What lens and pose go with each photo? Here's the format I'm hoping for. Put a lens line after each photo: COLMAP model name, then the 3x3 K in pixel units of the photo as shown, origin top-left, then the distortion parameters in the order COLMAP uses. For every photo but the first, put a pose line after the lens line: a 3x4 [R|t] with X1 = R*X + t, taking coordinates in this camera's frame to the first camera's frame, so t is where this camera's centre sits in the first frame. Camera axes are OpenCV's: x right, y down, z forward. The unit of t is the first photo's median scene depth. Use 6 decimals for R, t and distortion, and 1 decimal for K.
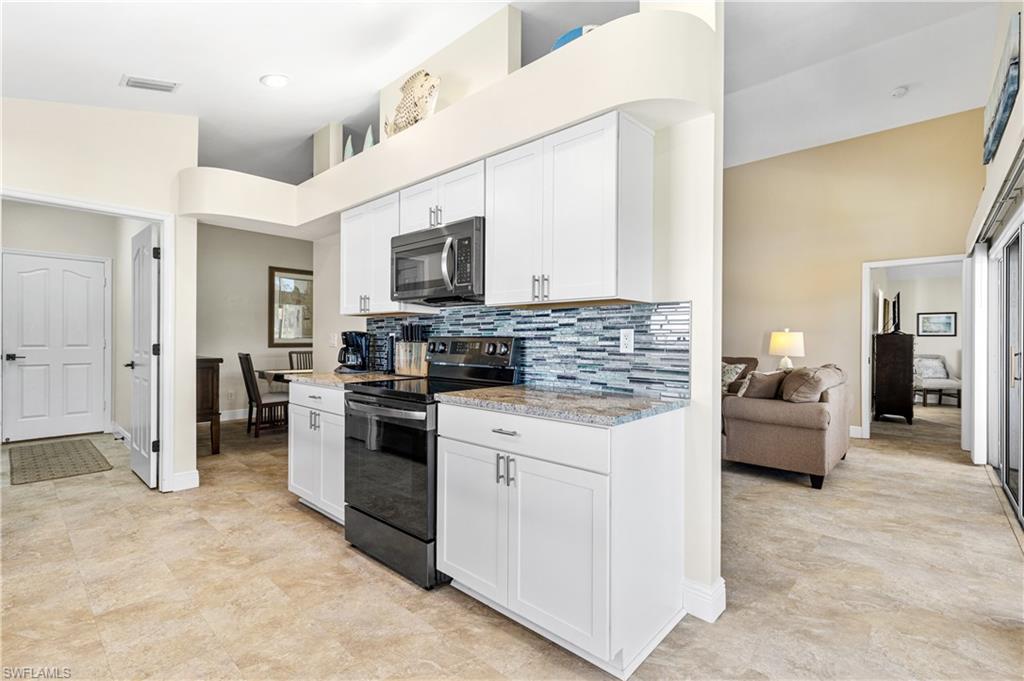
lens RADIAL K [[460.5, 0, 517.0], [0, 460.5, 338.1], [0, 0, 1]] dist [0.006363, -0.001688]
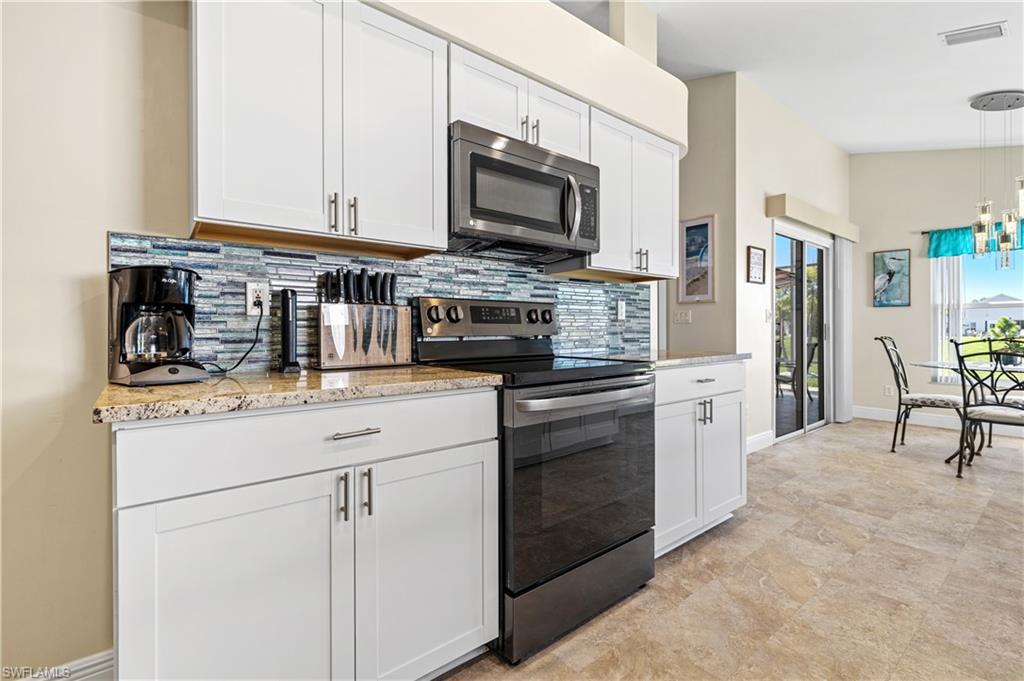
lens RADIAL K [[460.5, 0, 514.3], [0, 460.5, 331.9], [0, 0, 1]] dist [0.006363, -0.001688]
pose [[0.150877, -0.008145, 0.988519, -0.986123], [0.003082, 0.999965, 0.007769, 0.050488], [-0.988548, 0.001875, 0.150897, 1.002072]]
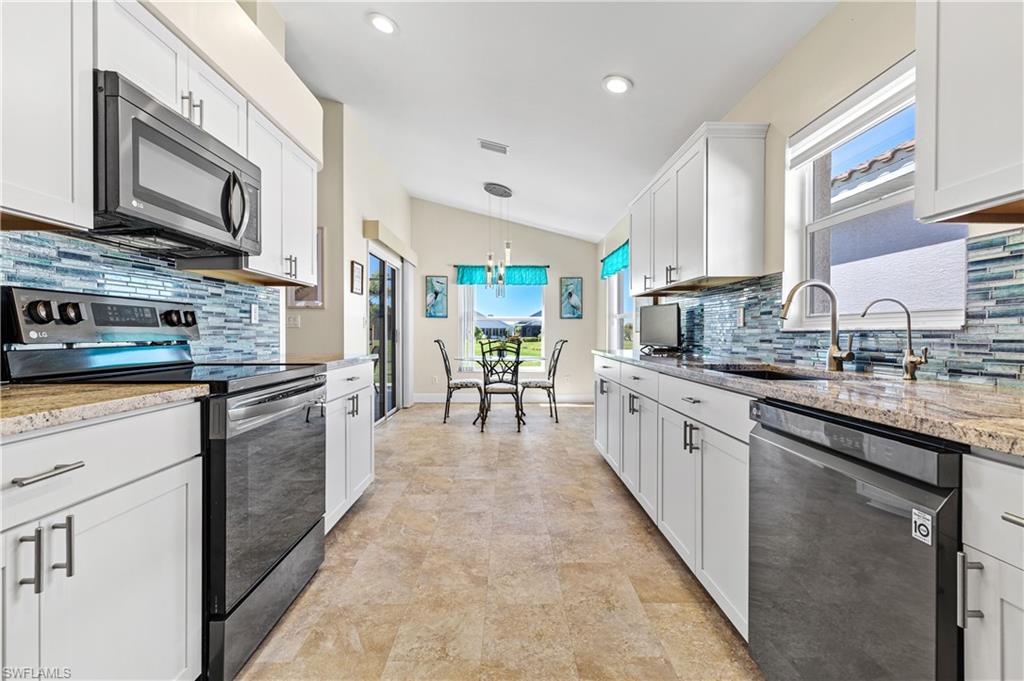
lens RADIAL K [[460.5, 0, 515.4], [0, 460.5, 336.0], [0, 0, 1]] dist [0.006363, -0.001688]
pose [[-0.684477, -0.009574, 0.728971, -1.047053], [-0.006274, 0.999954, 0.007243, 0.047573], [-0.729007, 0.000384, -0.684506, 1.217270]]
